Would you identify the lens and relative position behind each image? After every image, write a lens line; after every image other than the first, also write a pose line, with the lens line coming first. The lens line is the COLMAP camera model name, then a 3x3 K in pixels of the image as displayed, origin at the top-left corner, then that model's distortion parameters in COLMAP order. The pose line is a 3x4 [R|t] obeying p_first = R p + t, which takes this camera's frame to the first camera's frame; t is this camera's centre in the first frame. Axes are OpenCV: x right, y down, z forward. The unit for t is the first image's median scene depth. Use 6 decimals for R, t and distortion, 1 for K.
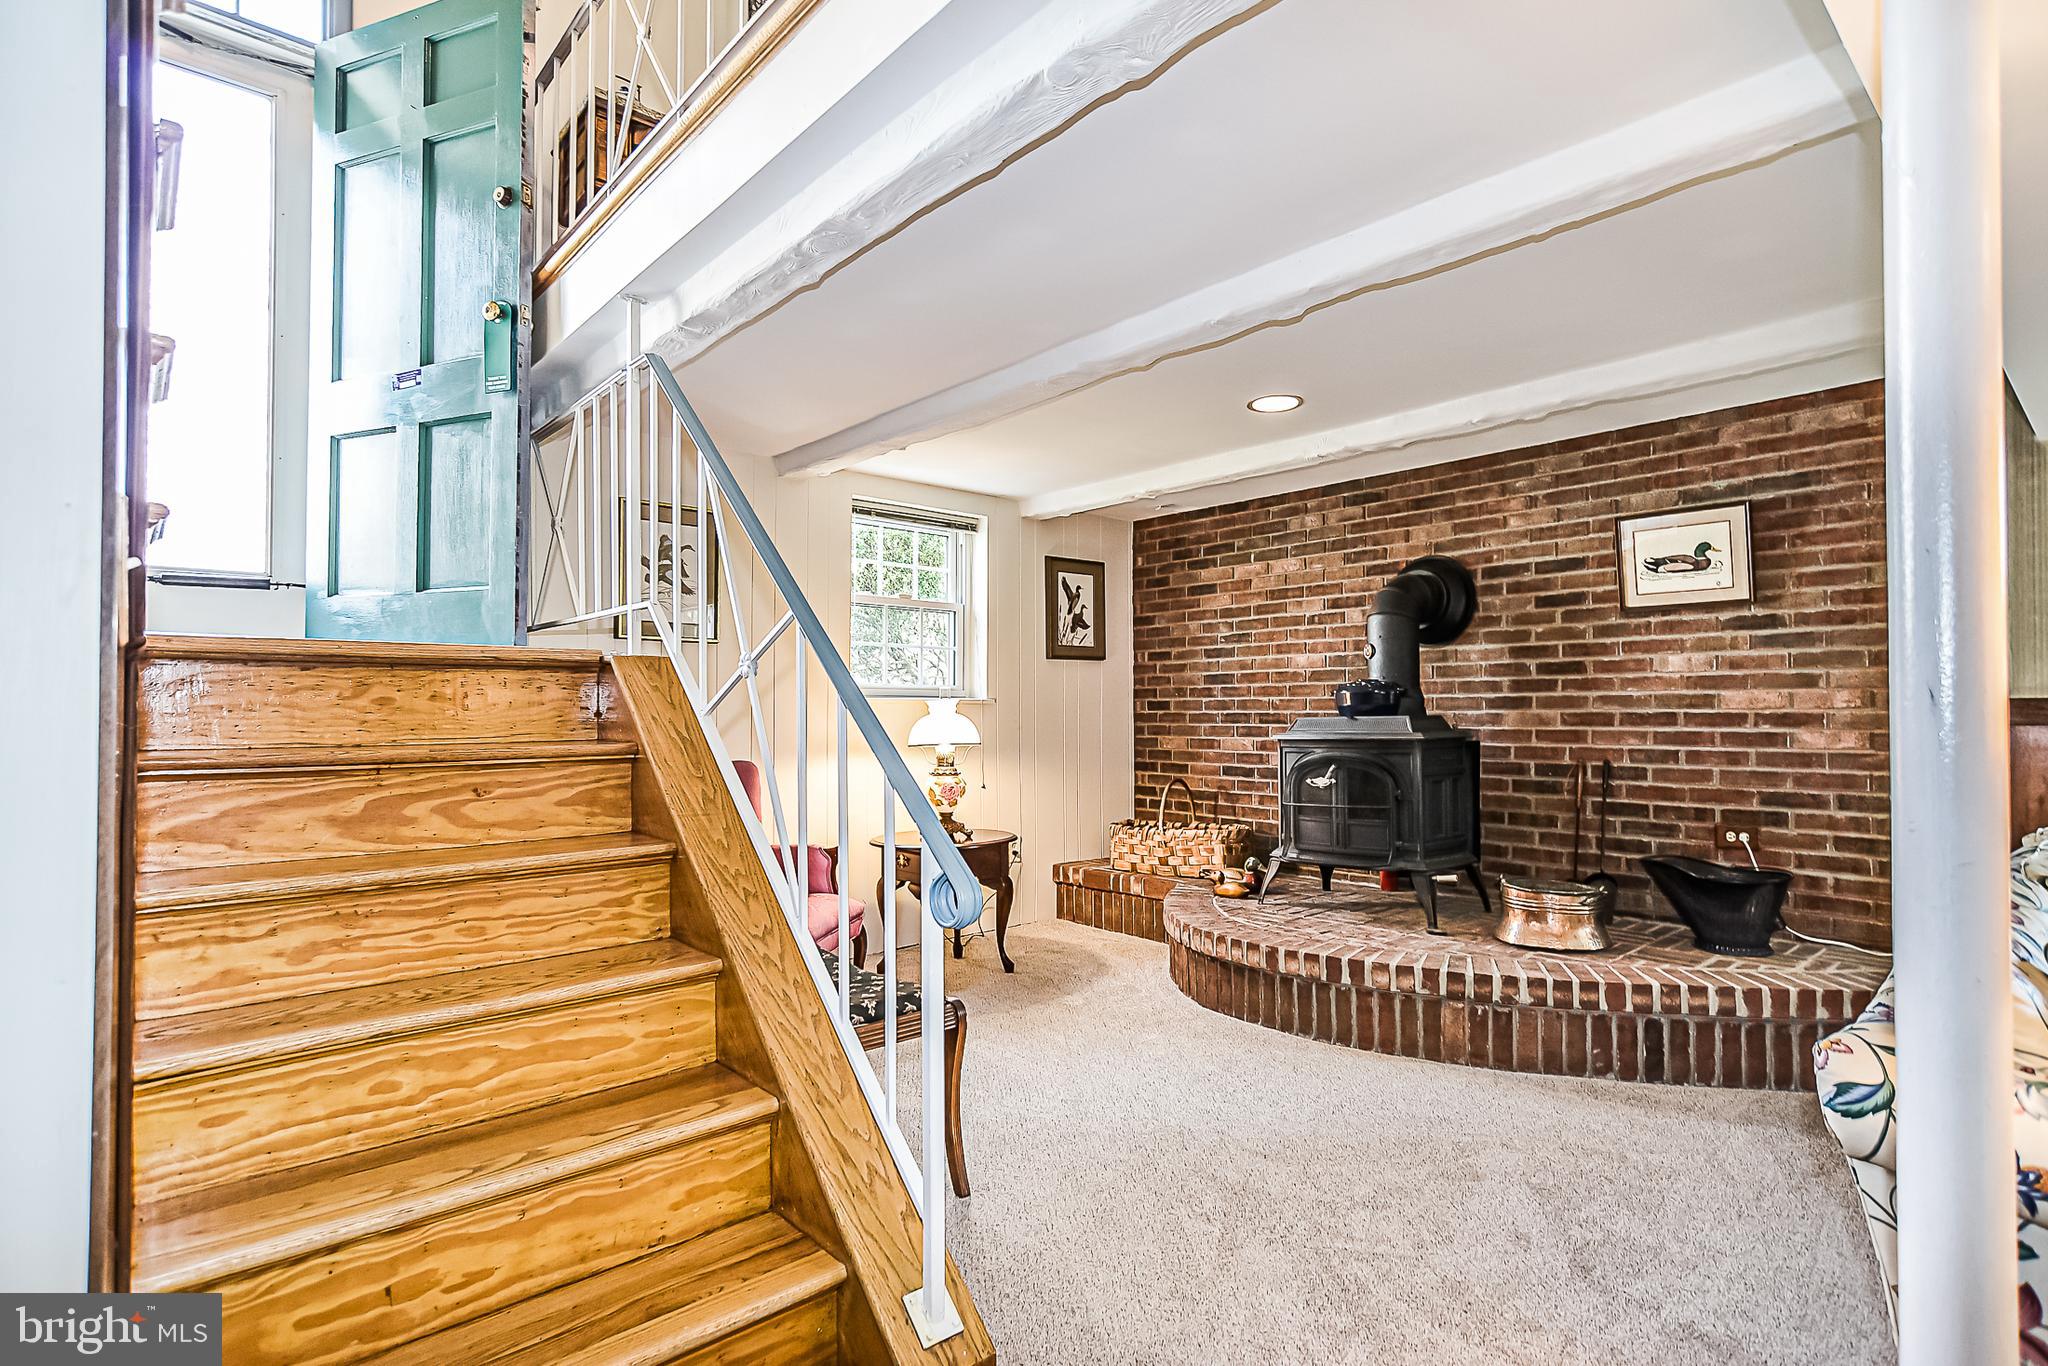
lens RADIAL K [[1005.9, 0, 1039.2], [0, 1005.9, 686.3], [0, 0, 1]] dist [-0.001183, 0.000327]
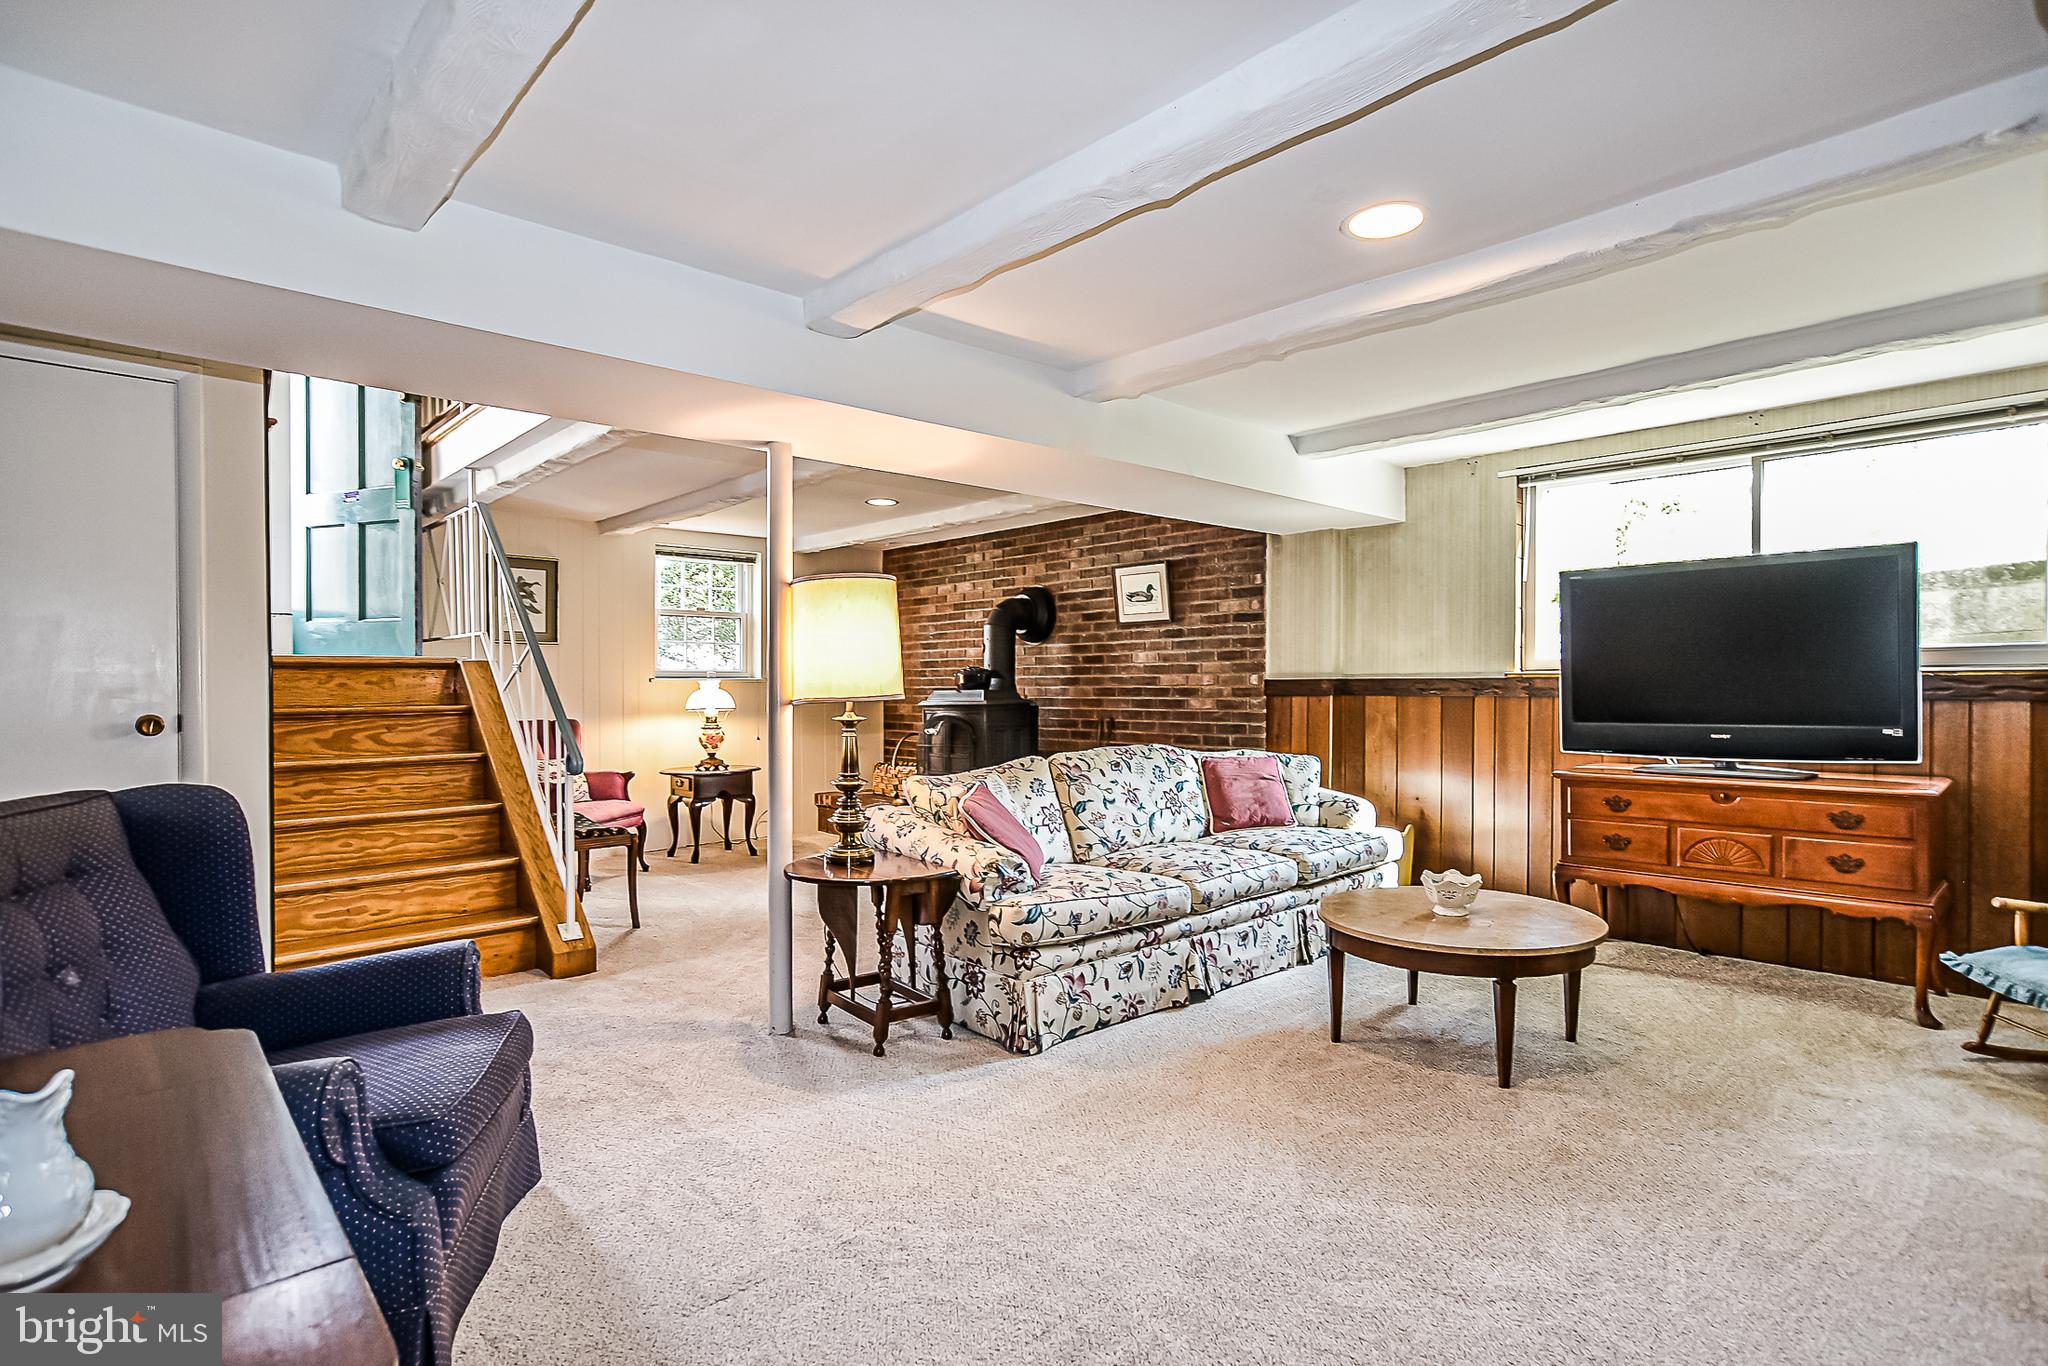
lens RADIAL K [[1019.0, 0, 1015.4], [0, 1019.0, 684.0], [0, 0, 1]] dist [0.022217, -0.000138]
pose [[0.999985, -0.001838, 0.005096, 0.427027], [0.001710, 0.999689, 0.024867, -0.021914], [-0.005140, -0.024858, 0.999678, -0.662334]]
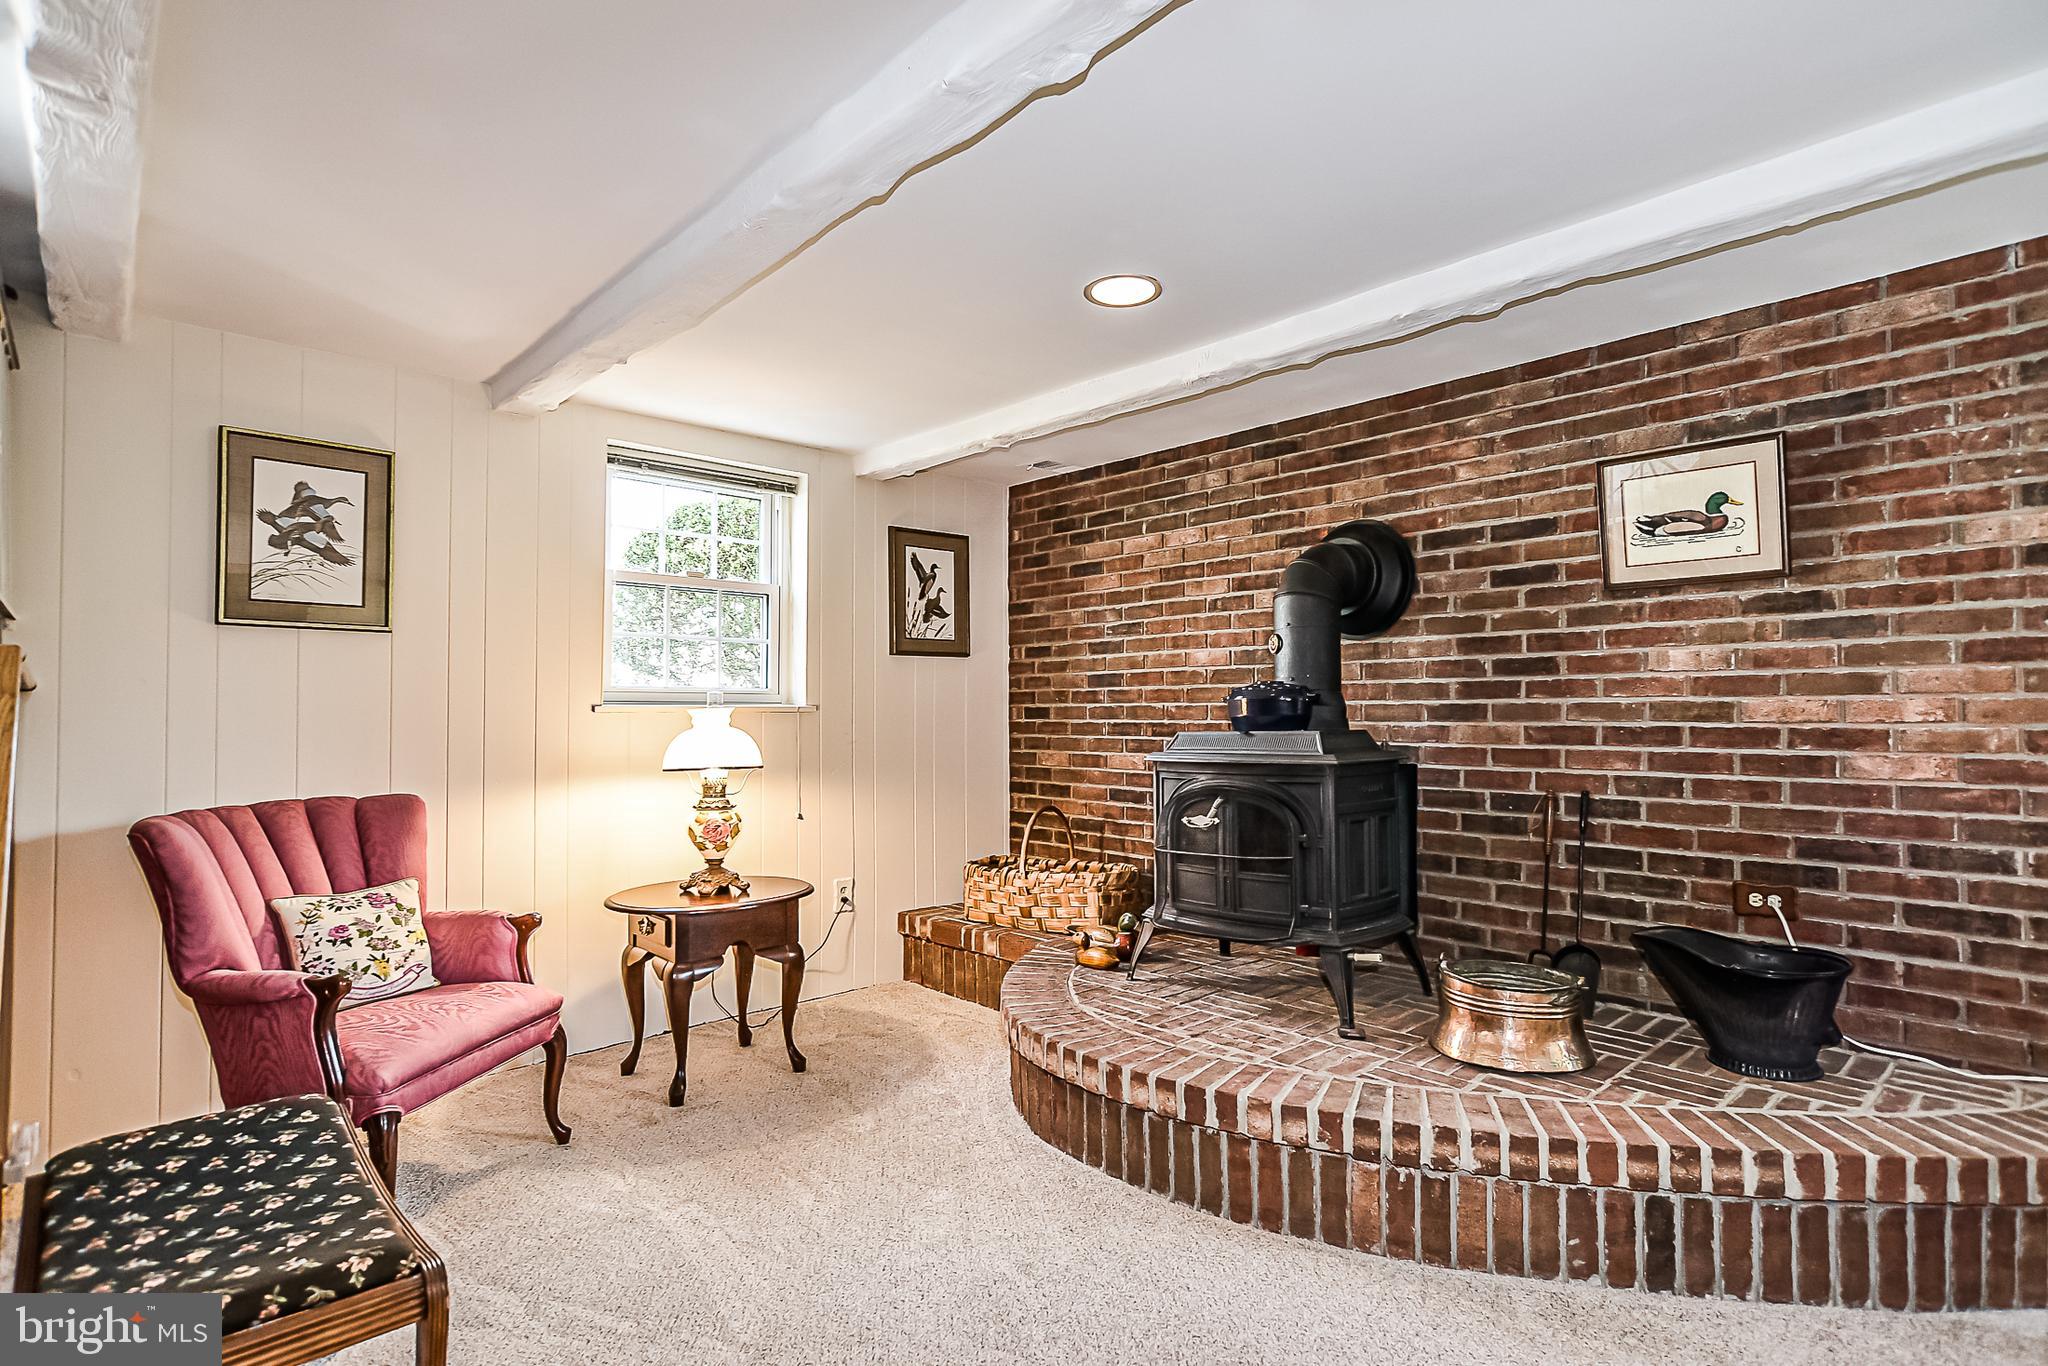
lens RADIAL K [[1021.6, 0, 1033.6], [0, 1021.6, 687.1], [0, 0, 1]] dist [-0.000371, 0.000180]
pose [[0.999680, 0.000531, 0.025299, 0.146478], [-0.000546, 1.000000, 0.000585, -0.003238], [-0.025299, -0.000598, 0.999680, 0.272231]]
